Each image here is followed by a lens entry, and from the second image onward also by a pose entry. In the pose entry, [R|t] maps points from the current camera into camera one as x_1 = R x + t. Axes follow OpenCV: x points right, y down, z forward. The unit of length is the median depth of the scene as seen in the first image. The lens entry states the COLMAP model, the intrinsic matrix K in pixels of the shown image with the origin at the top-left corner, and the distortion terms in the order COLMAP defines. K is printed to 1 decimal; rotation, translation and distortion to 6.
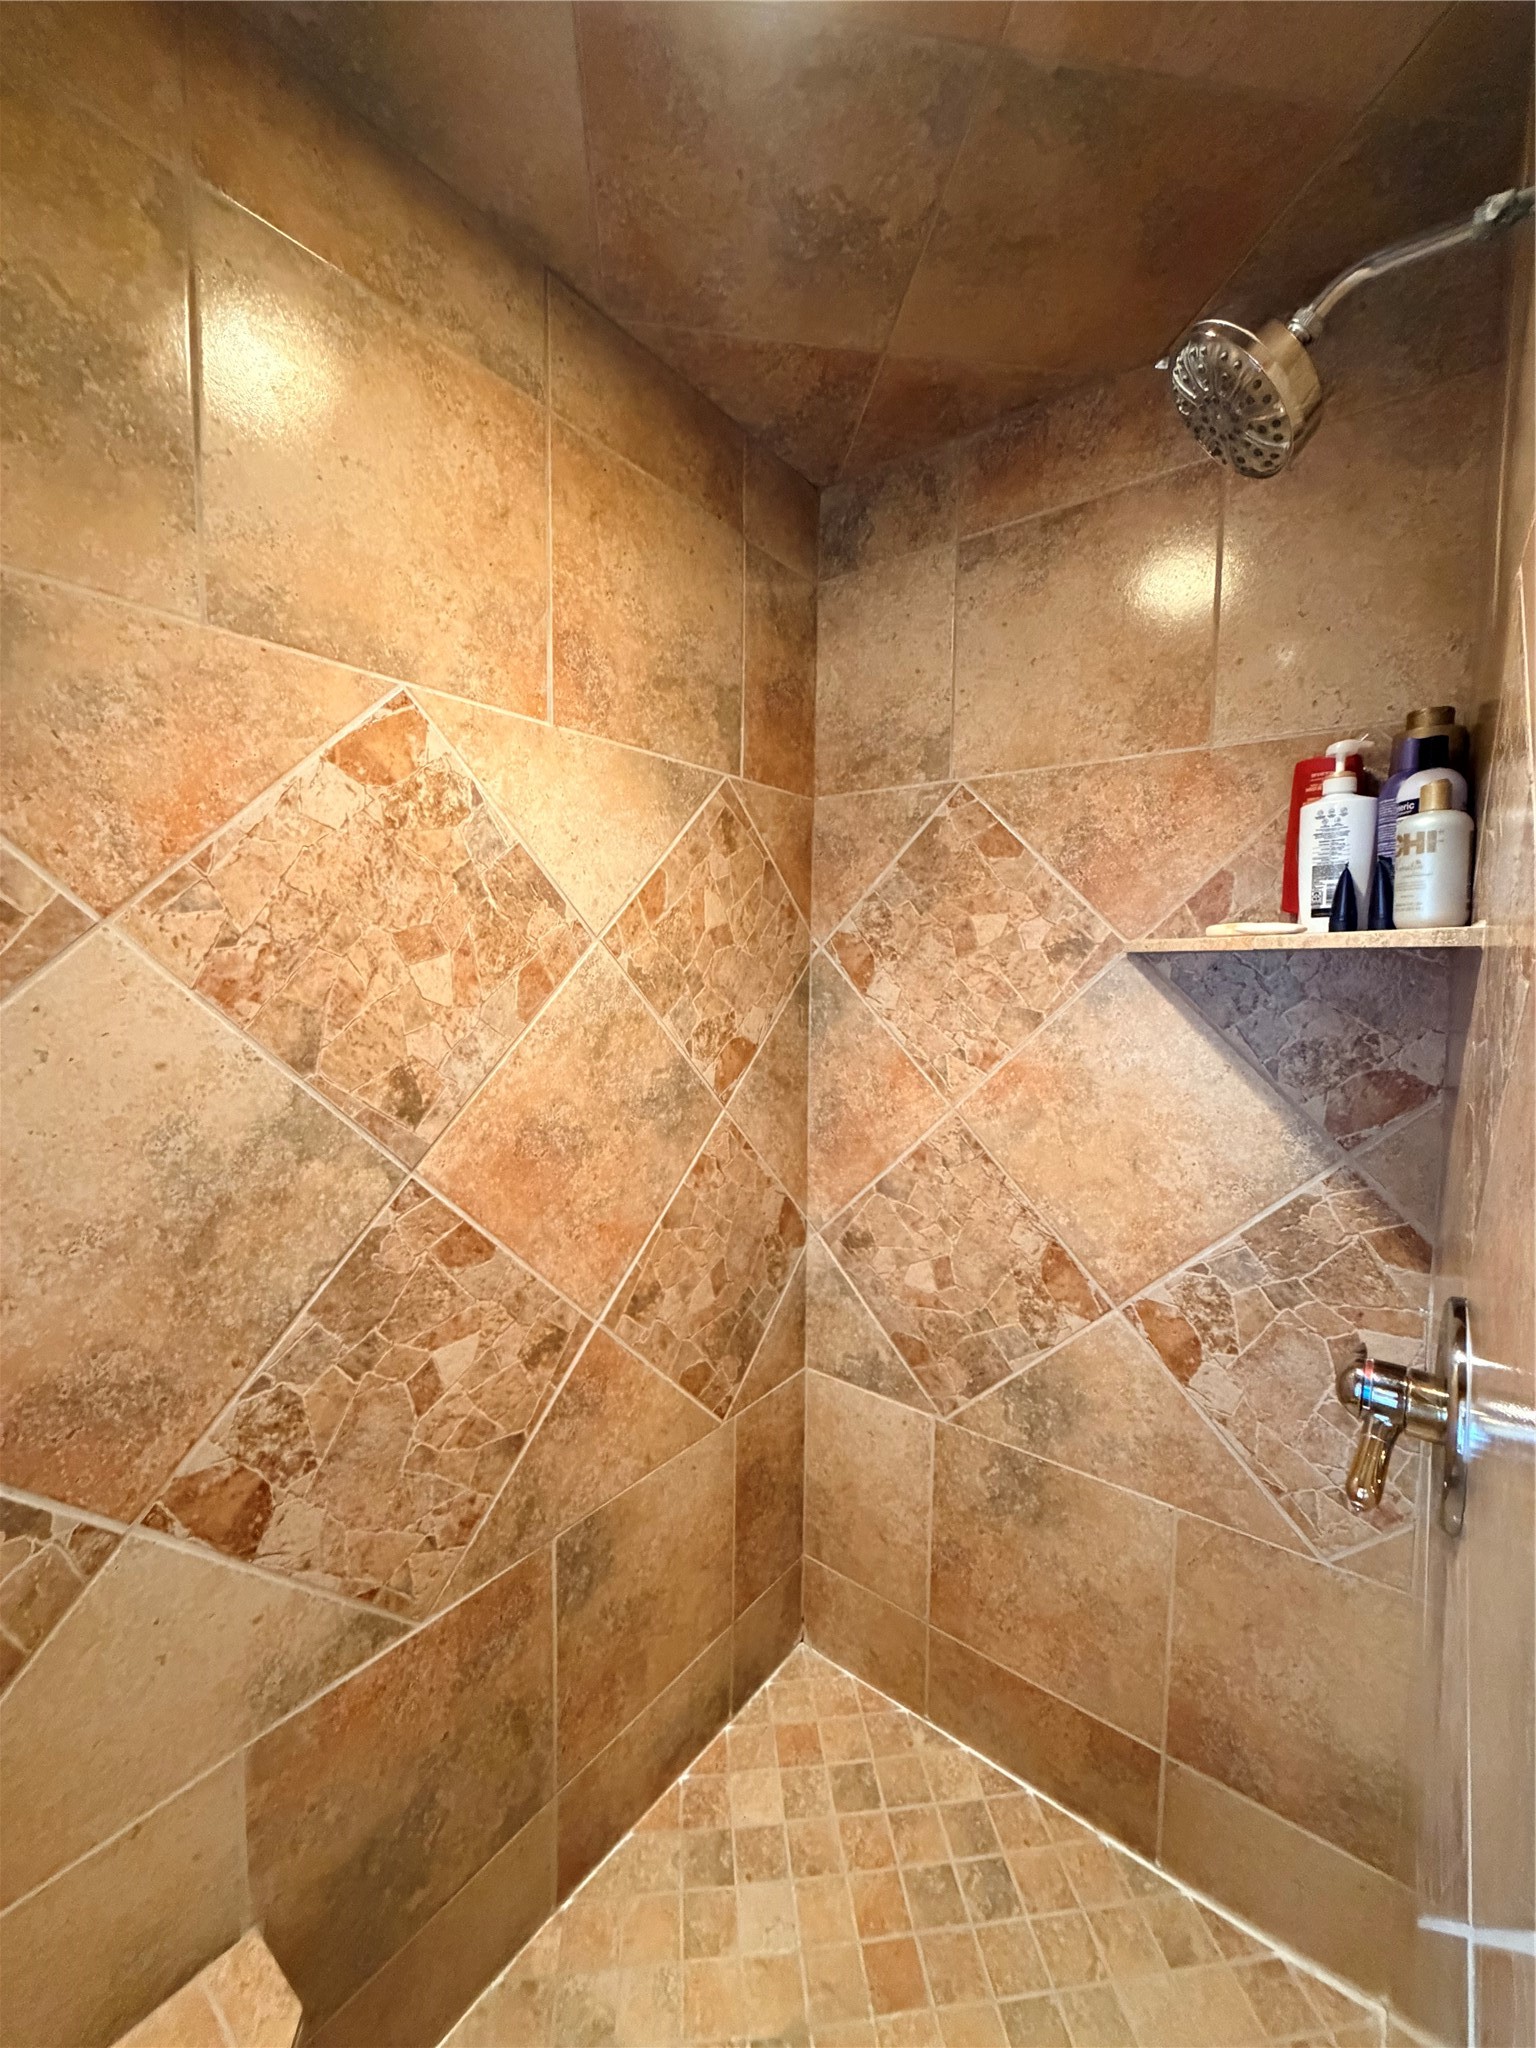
lens RADIAL K [[818.0, 0, 776.7], [0, 818.0, 1012.7], [0, 0, 1]] dist [-0.000778, 0.000190]
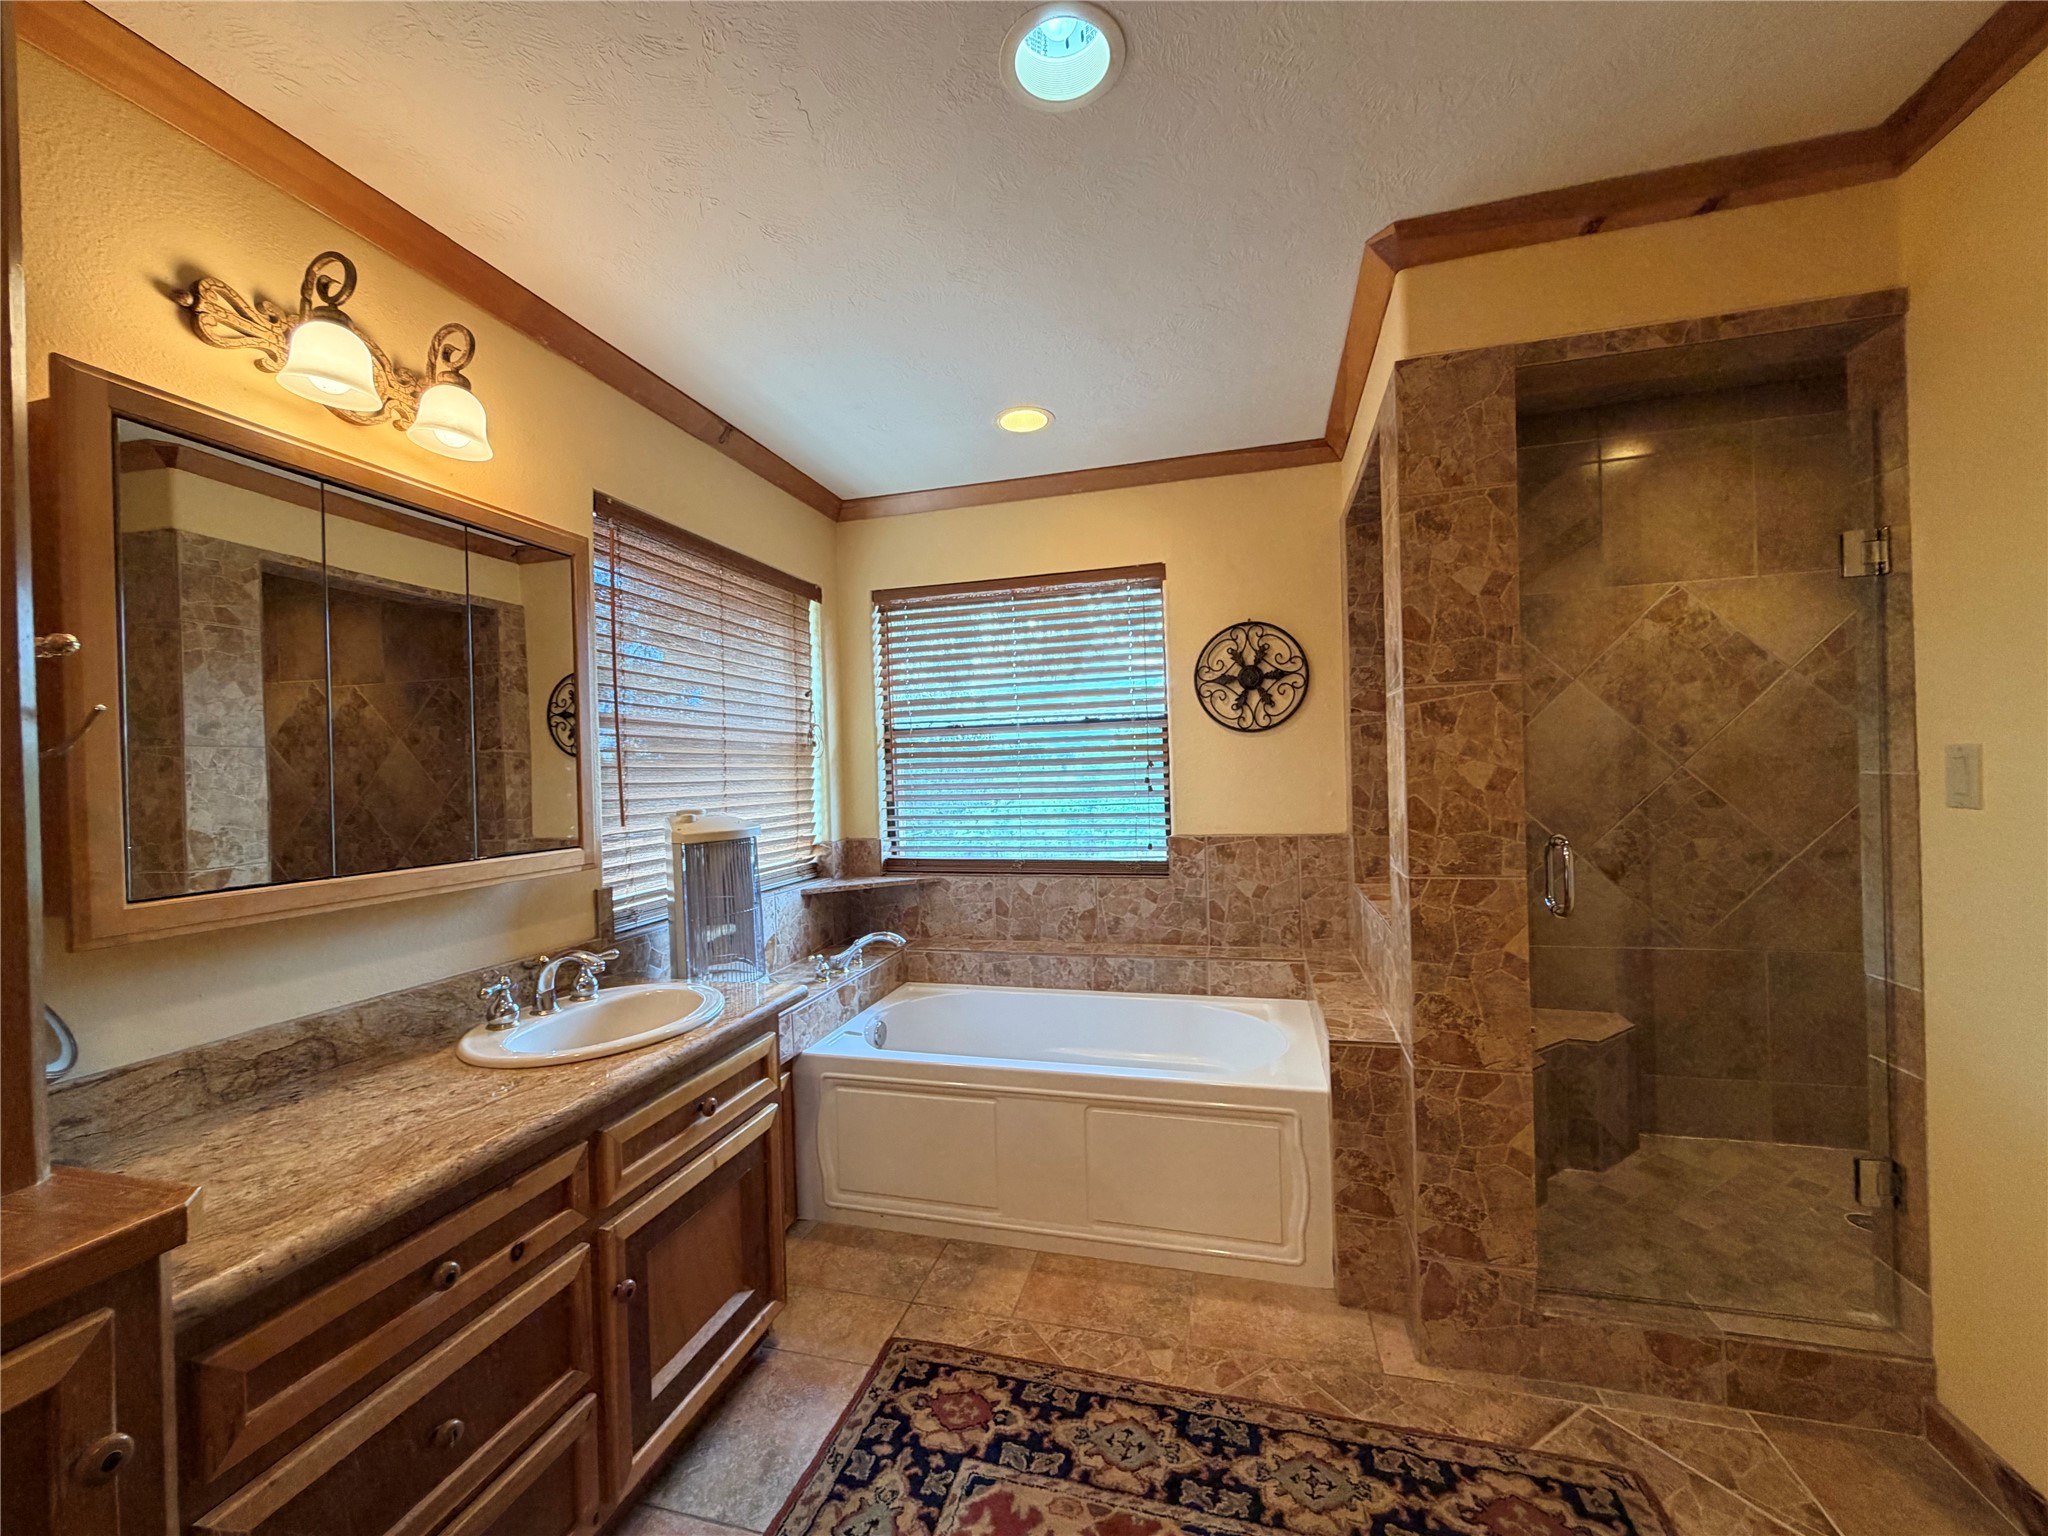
lens RADIAL K [[818.0, 0, 1016.4], [0, 818.0, 772.5], [0, 0, 1]] dist [-0.000778, 0.000190]
pose [[0.349339, -0.017602, -0.936831, 1.240089], [-0.022633, 0.999373, -0.027217, 0.332104], [0.936723, 0.030711, 0.348722, -1.877657]]
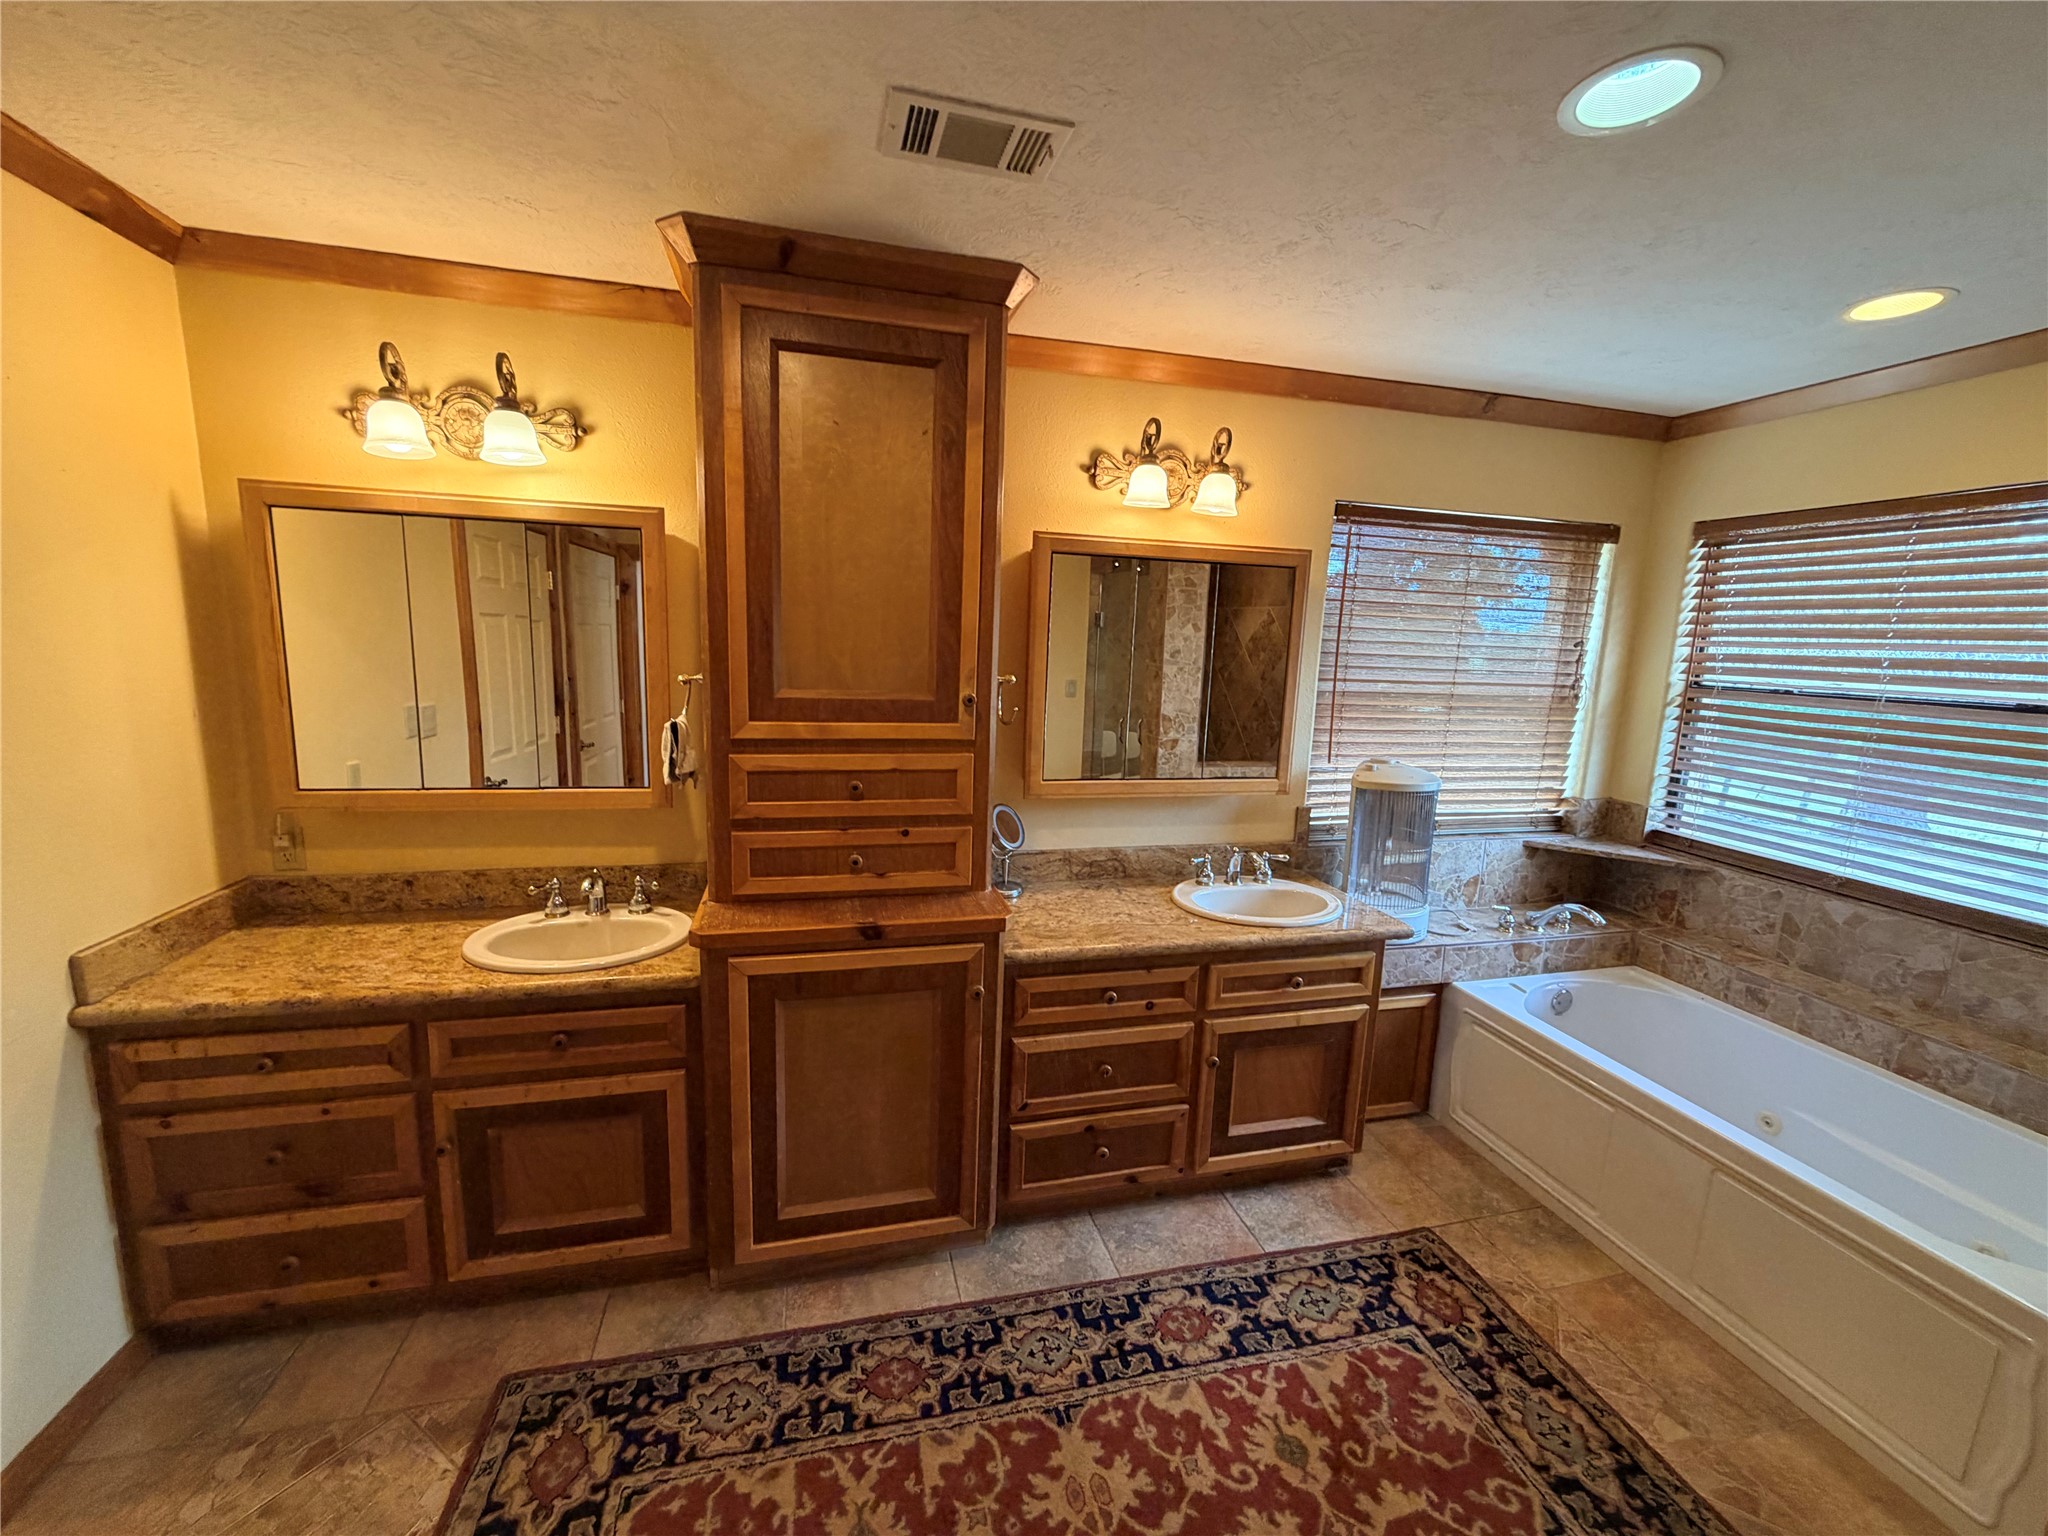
lens RADIAL K [[818.0, 0, 1021.5], [0, 818.0, 774.4], [0, 0, 1]] dist [-0.000778, 0.000190]
pose [[-0.637401, 0.100044, -0.764010, 1.678831], [-0.087964, 0.975605, 0.201139, 0.004822], [0.765495, 0.195411, -0.613052, -1.173163]]
